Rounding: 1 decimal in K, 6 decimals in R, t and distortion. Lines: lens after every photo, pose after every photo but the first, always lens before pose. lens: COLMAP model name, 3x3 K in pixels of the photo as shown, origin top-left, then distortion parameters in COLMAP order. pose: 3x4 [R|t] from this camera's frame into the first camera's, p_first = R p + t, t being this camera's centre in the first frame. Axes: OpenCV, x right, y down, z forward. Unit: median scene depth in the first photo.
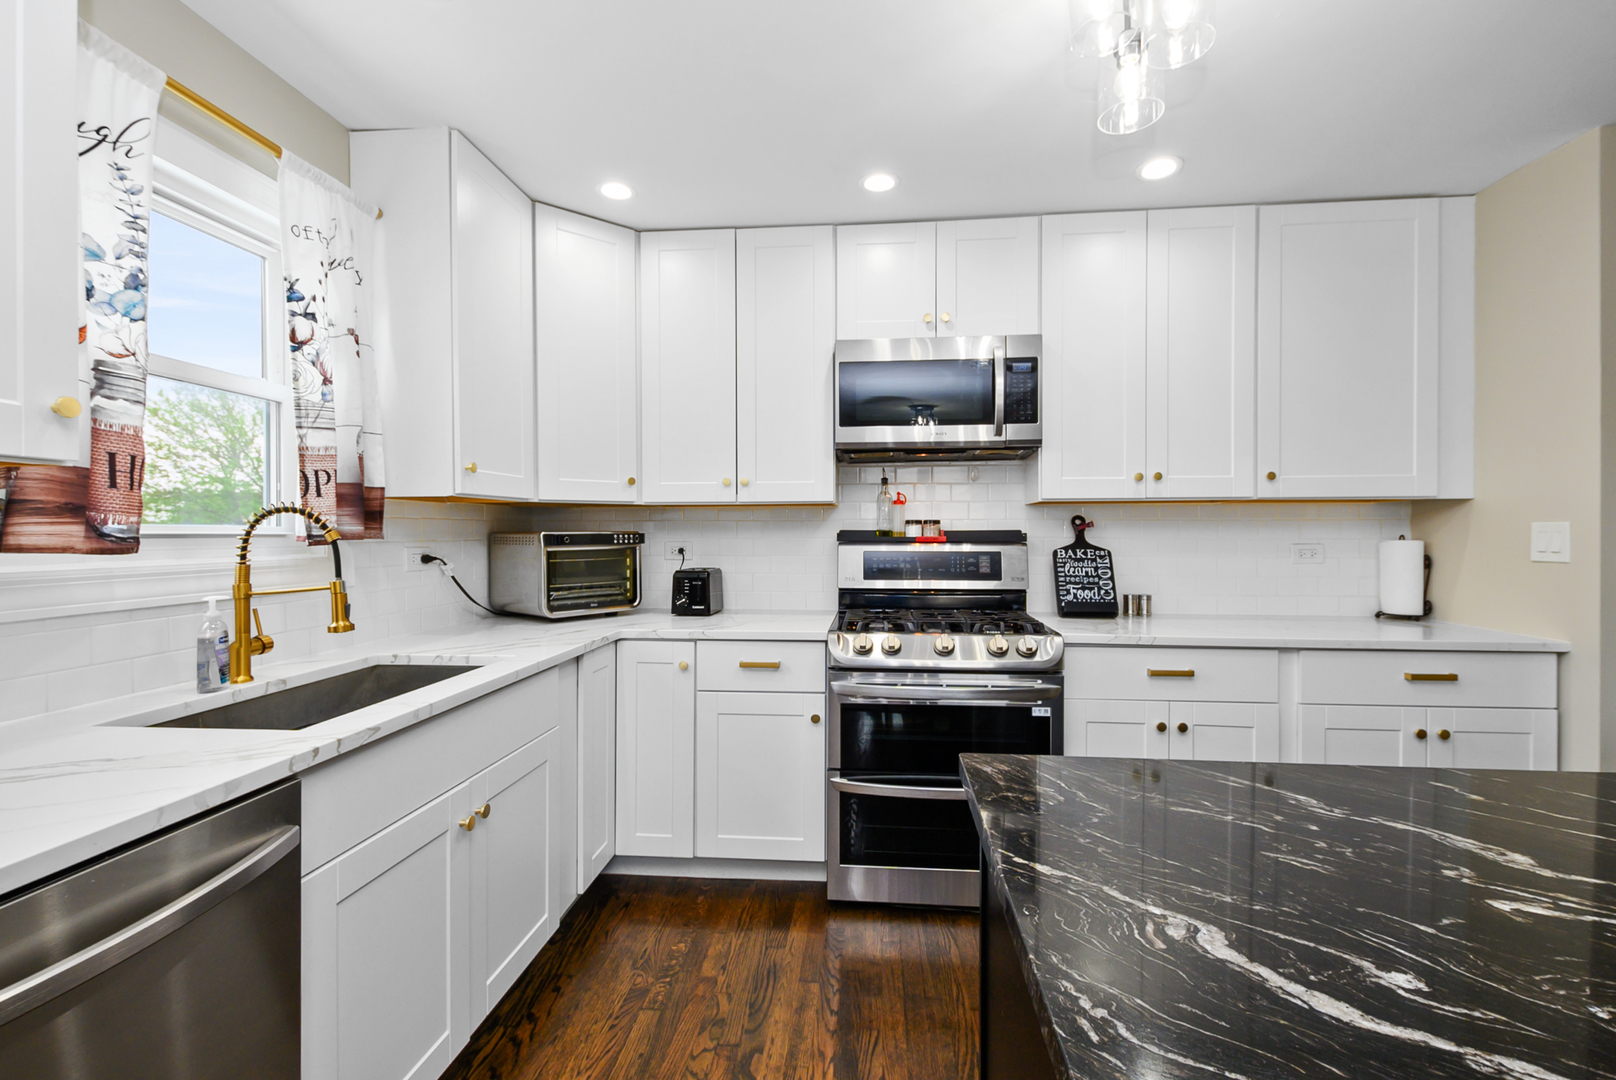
lens RADIAL K [[700.9, 0, 808.0], [0, 700.9, 540.0], [0, 0, 1]] dist [0.000729, -0.001427]
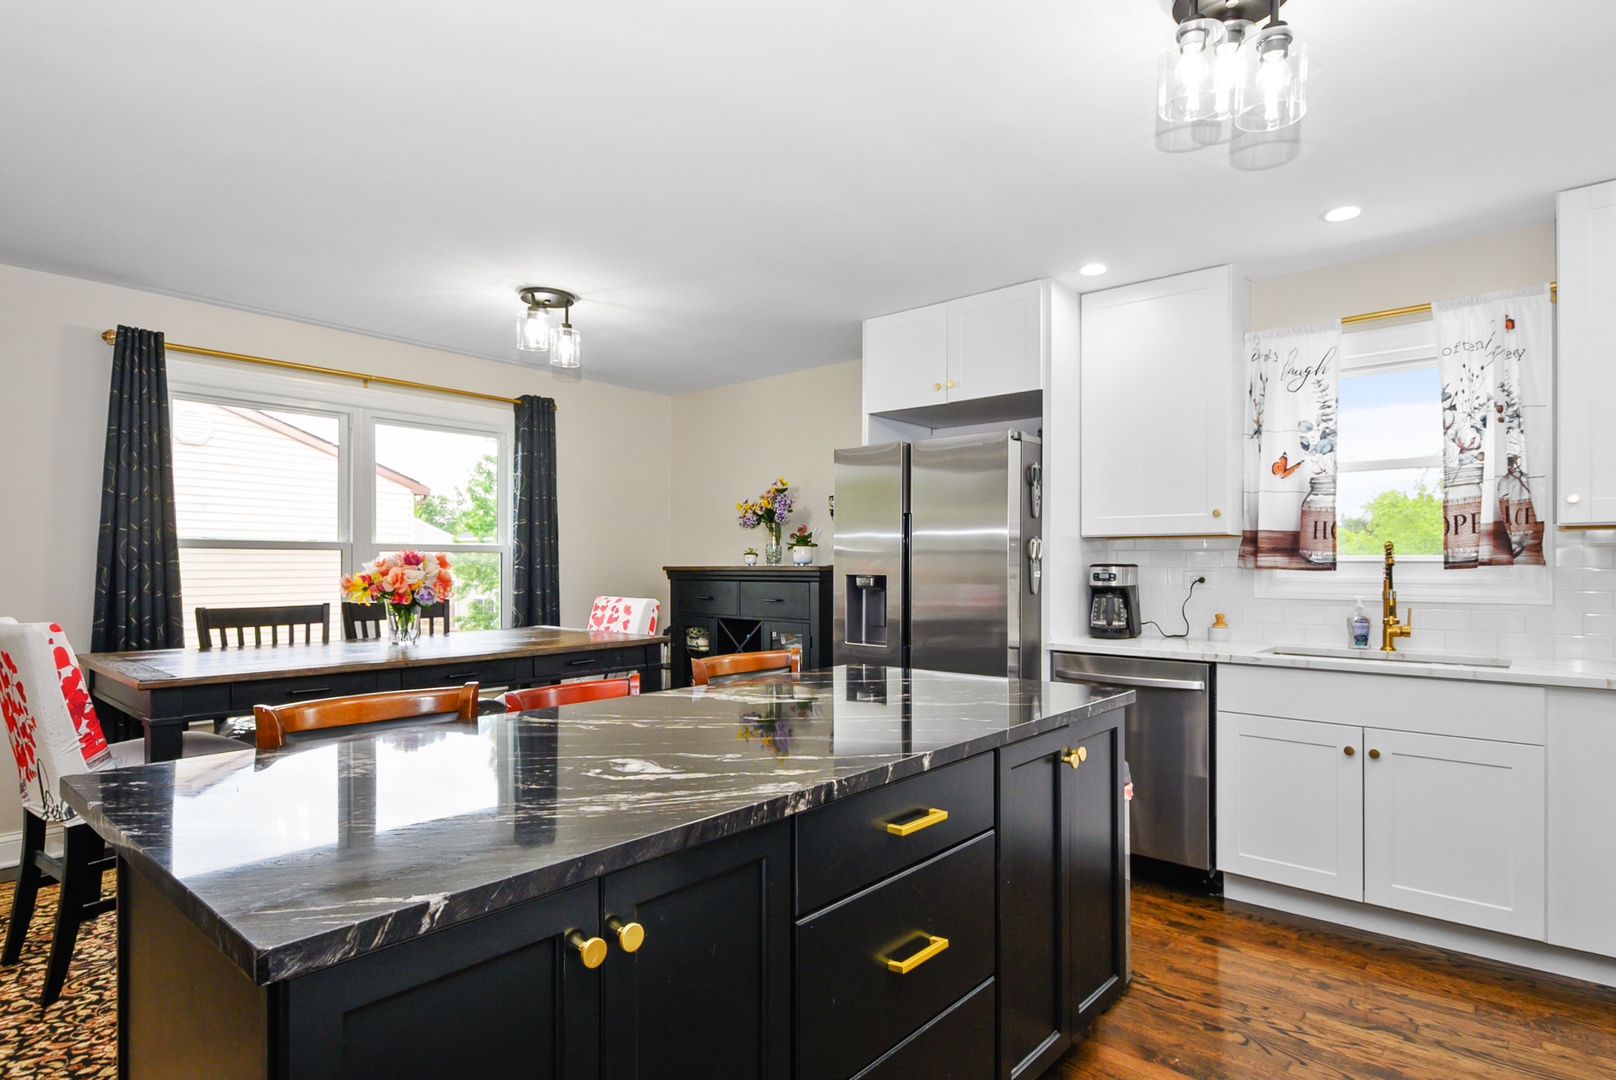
lens RADIAL K [[871.9, 0, 807.9], [0, 871.9, 563.9], [0, 0, 1]] dist [0.010278, -0.002042]
pose [[-0.578966, -0.000037, -0.815352, 1.453141], [-0.008282, 0.999949, 0.005836, -0.002314], [0.815310, 0.010131, -0.578936, 0.942715]]
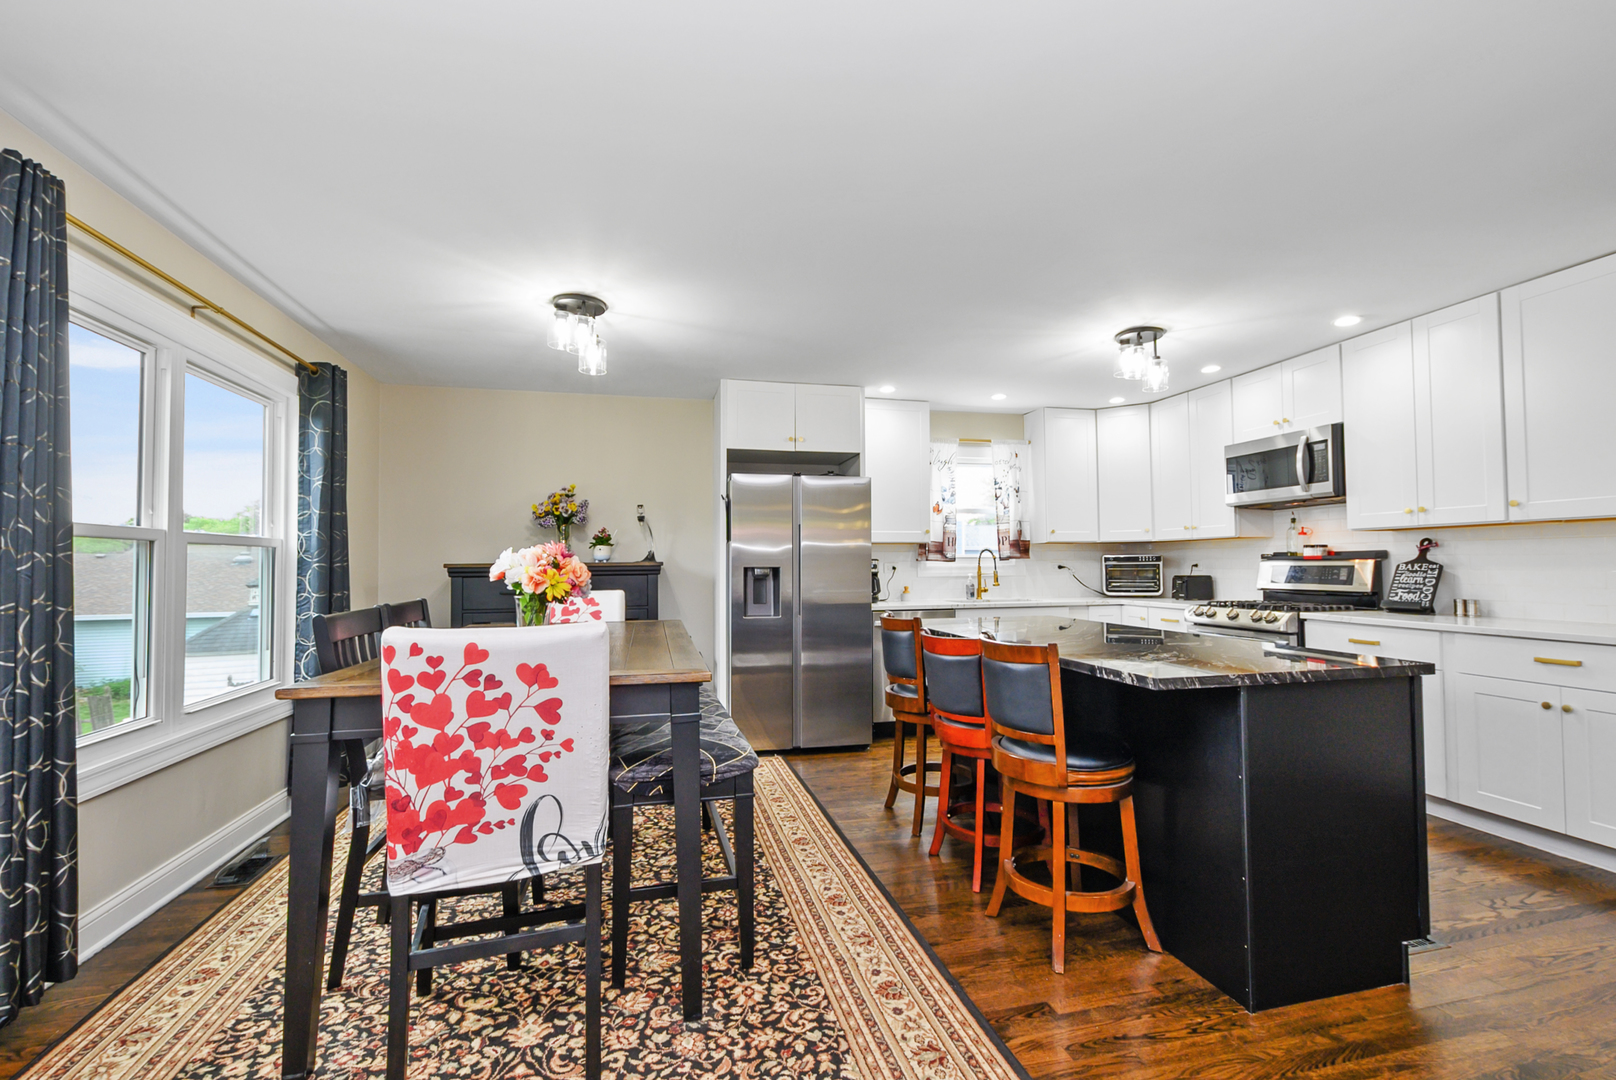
lens RADIAL K [[715.6, 0, 827.1], [0, 715.6, 540.8], [0, 0, 1]] dist [0.001051, -0.000101]
pose [[0.341429, -0.031812, -0.939369, 2.001773], [-0.003114, 0.999383, -0.034976, 0.032452], [0.939903, 0.014867, 0.341119, -0.812979]]
